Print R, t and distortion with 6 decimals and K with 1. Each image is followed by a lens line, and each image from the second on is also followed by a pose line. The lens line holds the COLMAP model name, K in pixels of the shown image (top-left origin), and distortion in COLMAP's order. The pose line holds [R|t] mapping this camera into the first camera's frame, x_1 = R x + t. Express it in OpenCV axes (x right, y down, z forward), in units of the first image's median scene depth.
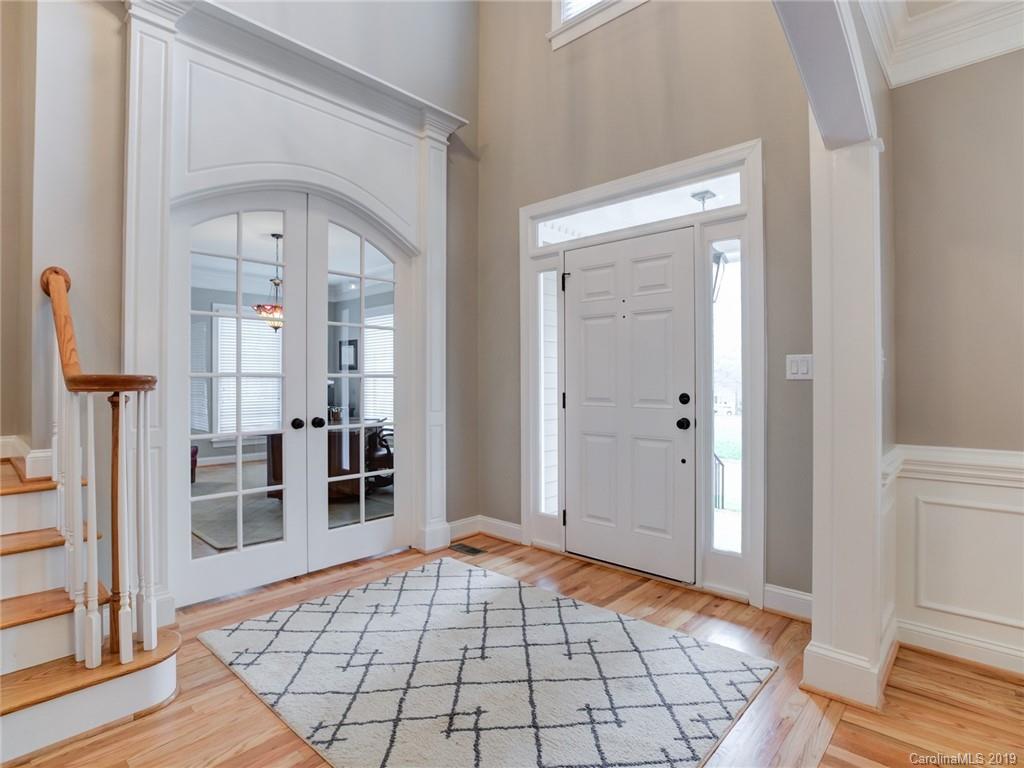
lens RADIAL K [[535.6, 0, 510.8], [0, 535.6, 380.6], [0, 0, 1]] dist [-0.033992, 0.000150]
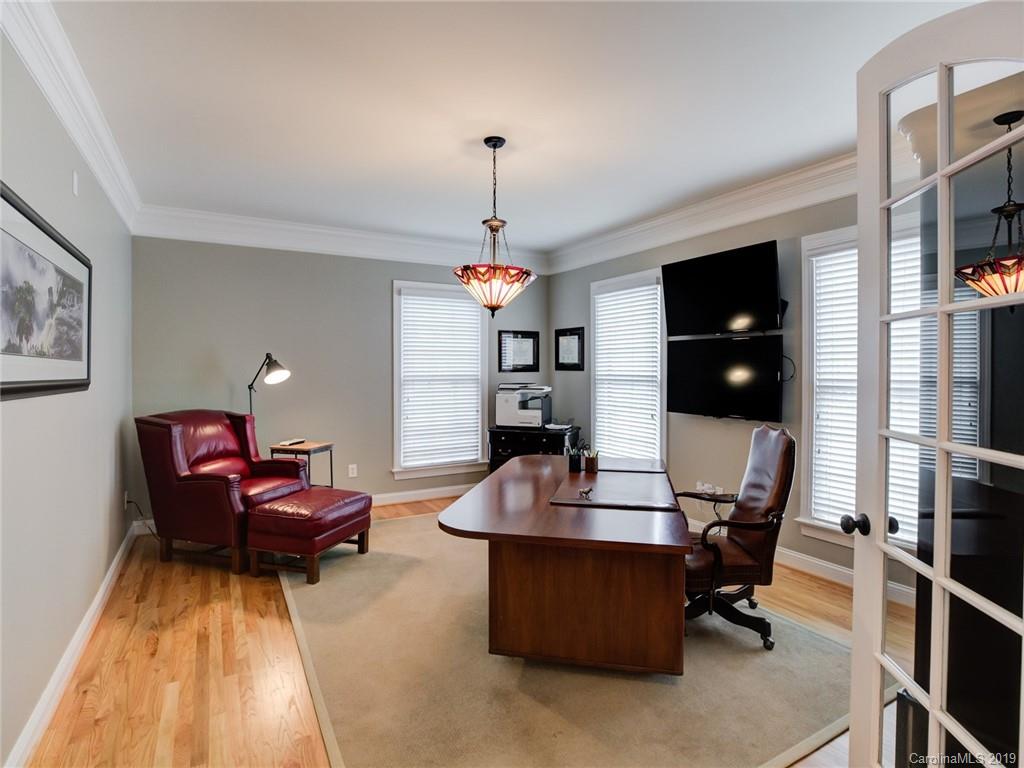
lens RADIAL K [[535.6, 0, 513.1], [0, 535.6, 376.7], [0, 0, 1]] dist [-0.033992, 0.000150]
pose [[0.951247, 0.006606, -0.308358, -0.250464], [-0.000699, 0.999814, 0.019263, -0.039776], [0.308428, -0.018109, 0.951075, 0.478441]]
